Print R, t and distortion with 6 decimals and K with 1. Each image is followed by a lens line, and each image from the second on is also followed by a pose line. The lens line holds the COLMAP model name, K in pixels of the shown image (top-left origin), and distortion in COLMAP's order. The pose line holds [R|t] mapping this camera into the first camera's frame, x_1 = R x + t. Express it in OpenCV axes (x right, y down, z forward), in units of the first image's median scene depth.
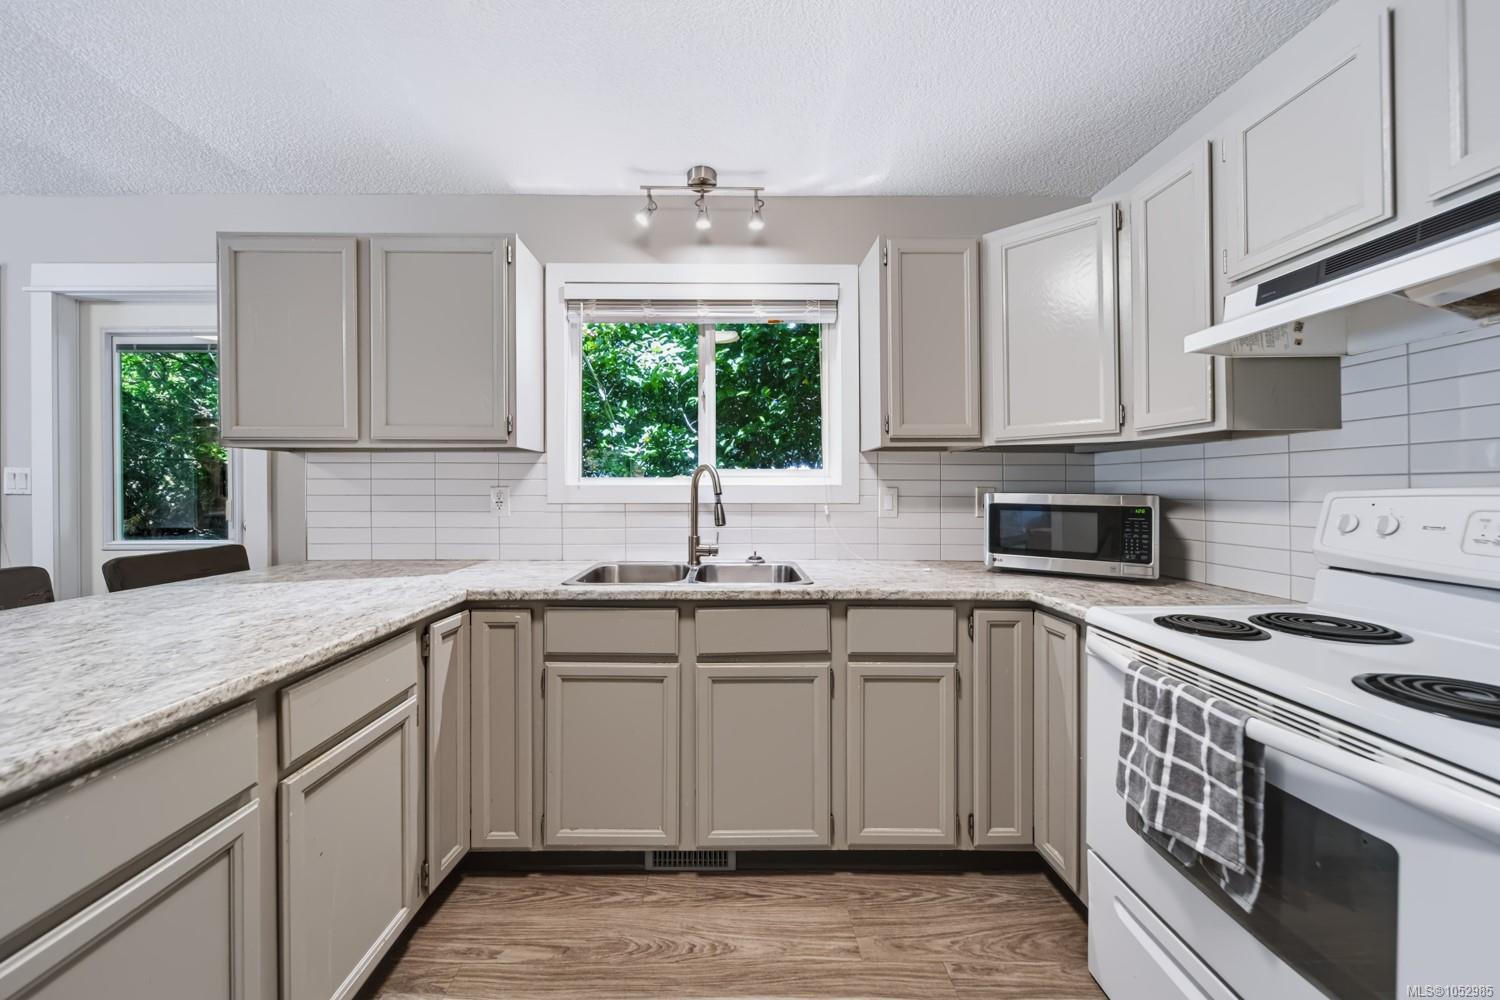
lens RADIAL K [[539.6, 0, 725.5], [0, 539.6, 496.6], [0, 0, 1]] dist [0.000798, 0.000215]
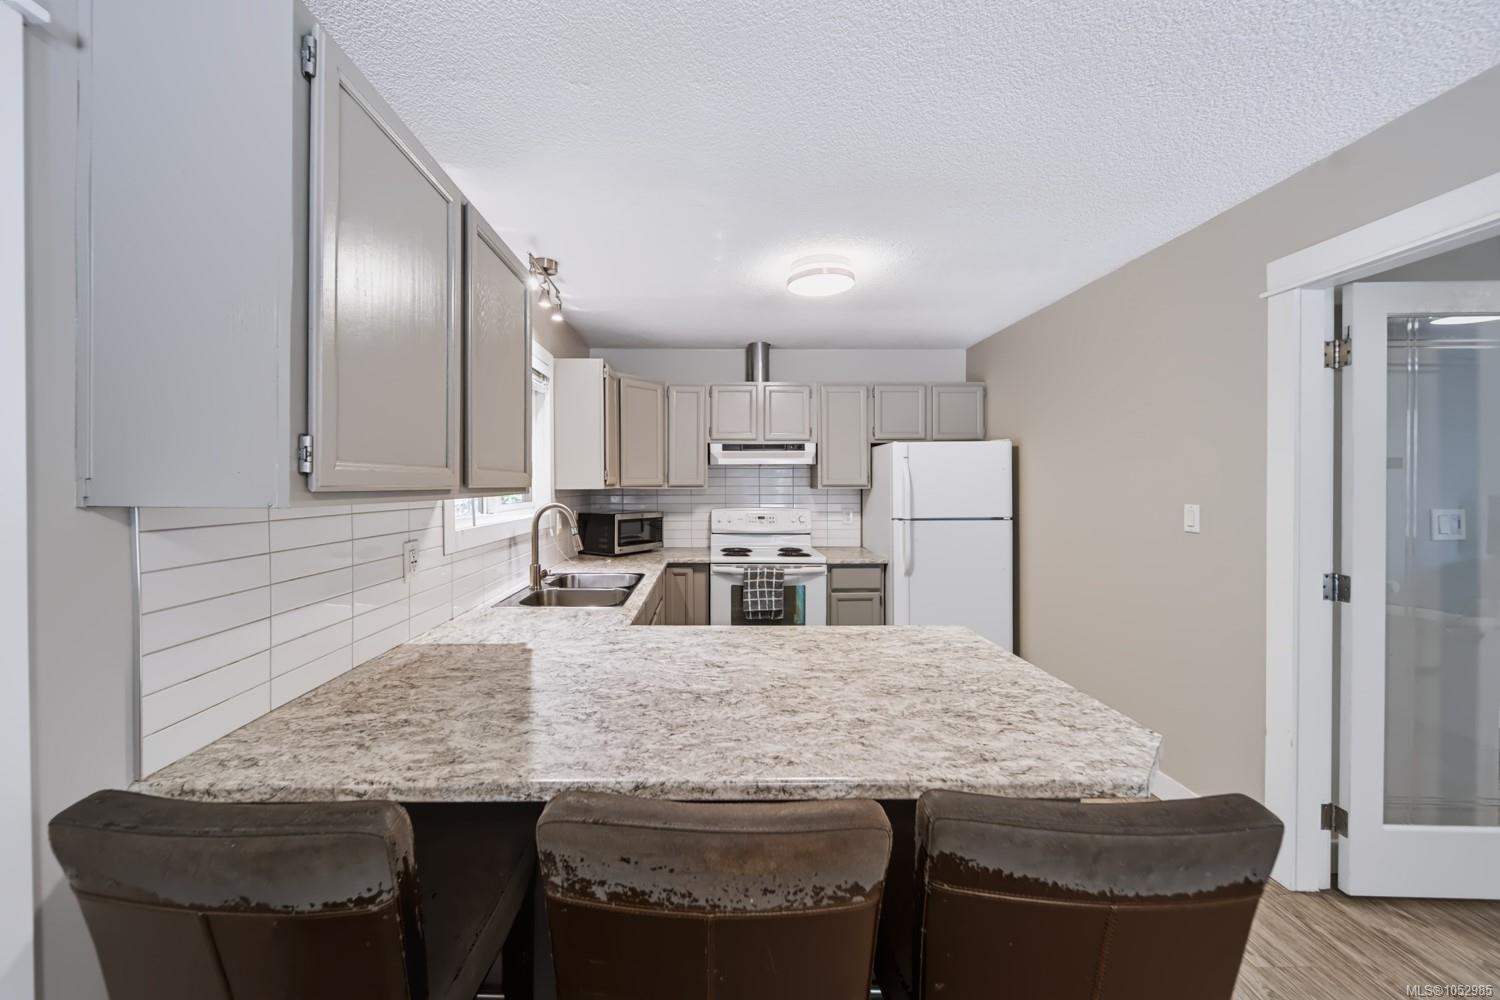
lens RADIAL K [[545.5, 0, 727.0], [0, 545.5, 482.0], [0, 0, 1]] dist [-0.000077, 0.000040]
pose [[-0.025556, 0.001629, 0.999672, -1.374306], [0.012763, 0.999918, -0.001303, -0.108073], [-0.999592, 0.012726, -0.025574, 0.673934]]
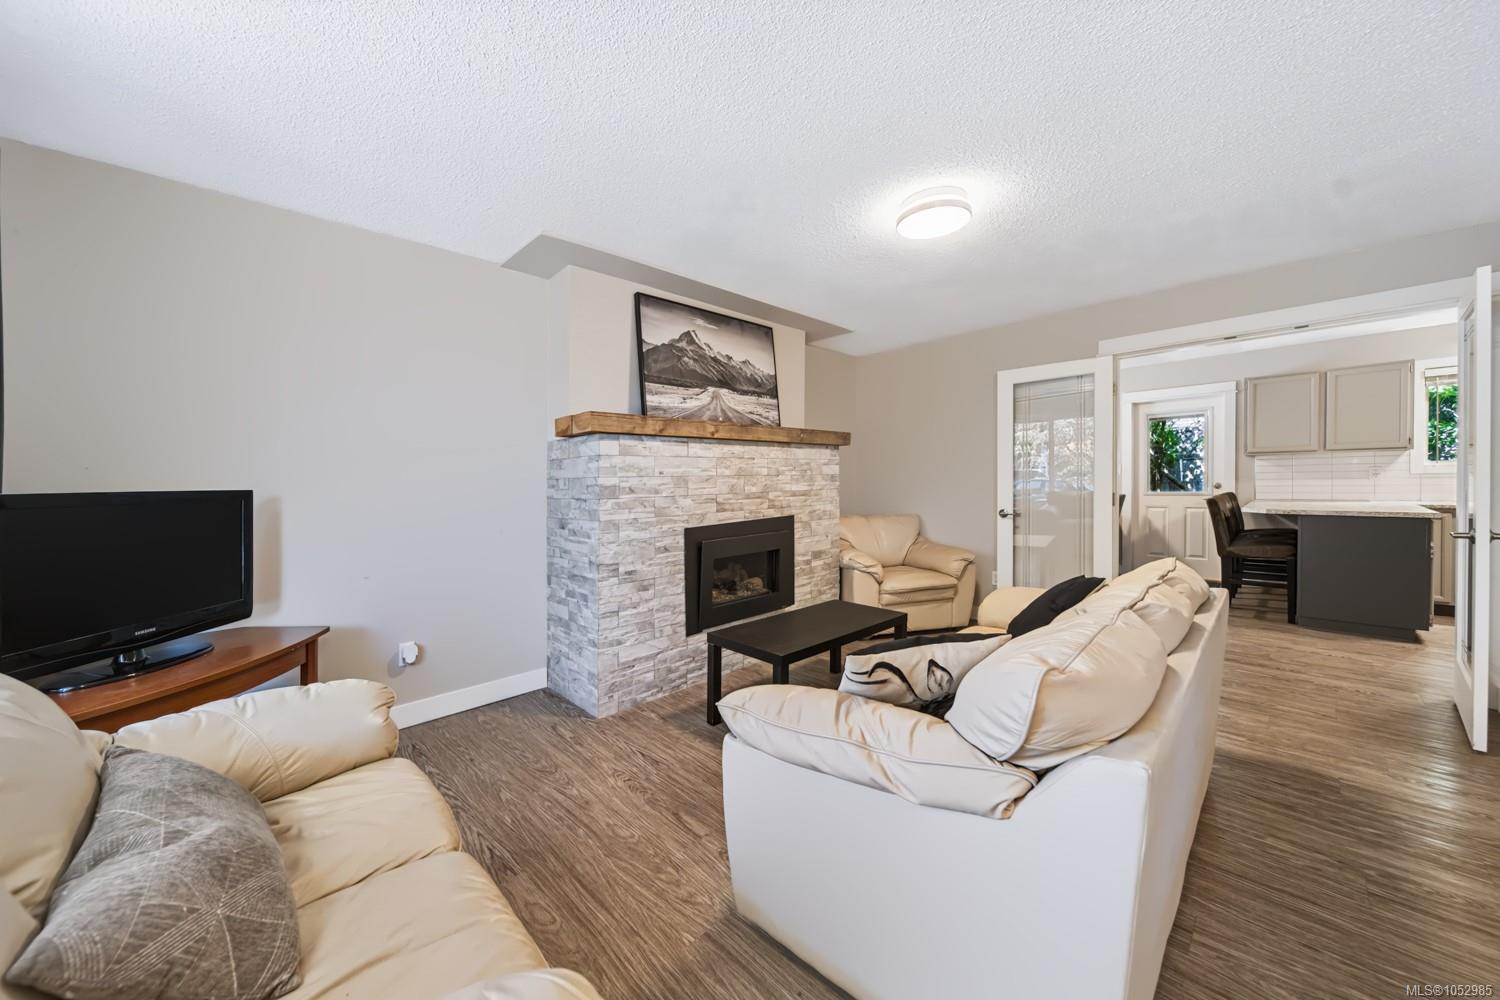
lens RADIAL K [[539.6, 0, 725.5], [0, 539.6, 496.6], [0, 0, 1]] dist [0.000798, 0.000215]
pose [[0.688586, 0.009634, -0.725091, -0.759659], [0.010223, 0.999683, 0.022991, 0.028807], [0.725083, -0.023244, 0.688269, -2.861101]]
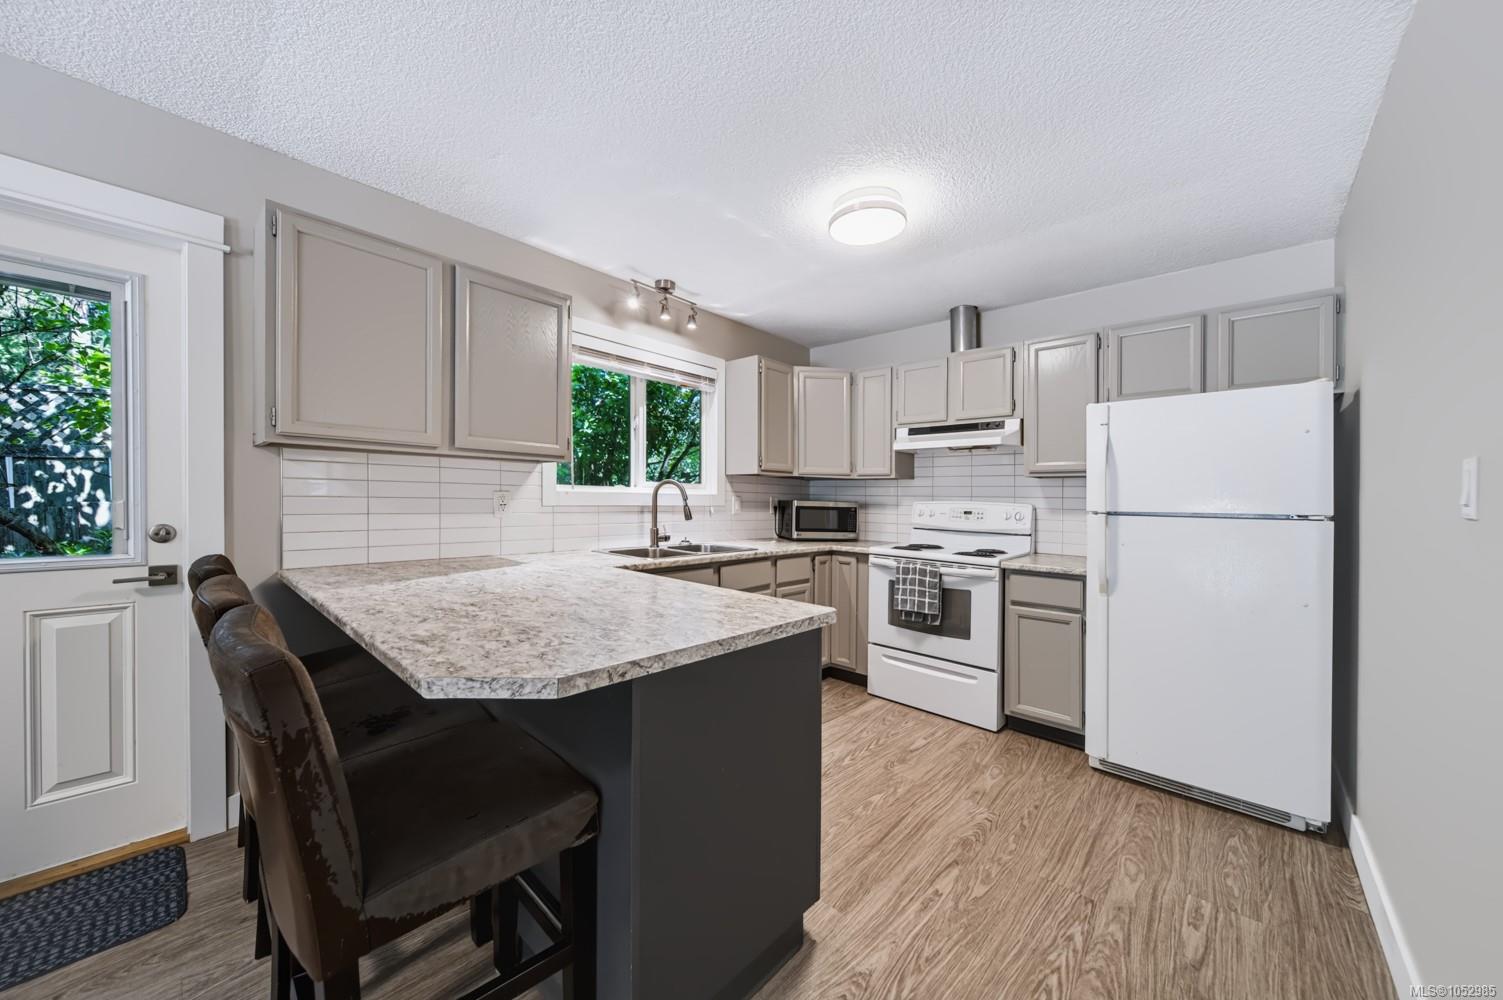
lens RADIAL K [[544.8, 0, 751.5], [0, 544.8, 500.0], [0, 0, 1]] dist [-0.003115, -0.000290]
pose [[0.670154, 0.008599, 0.742173, -1.072855], [-0.007924, 0.999959, -0.004431, 0.001481], [-0.742180, -0.002911, 0.670194, -0.193185]]
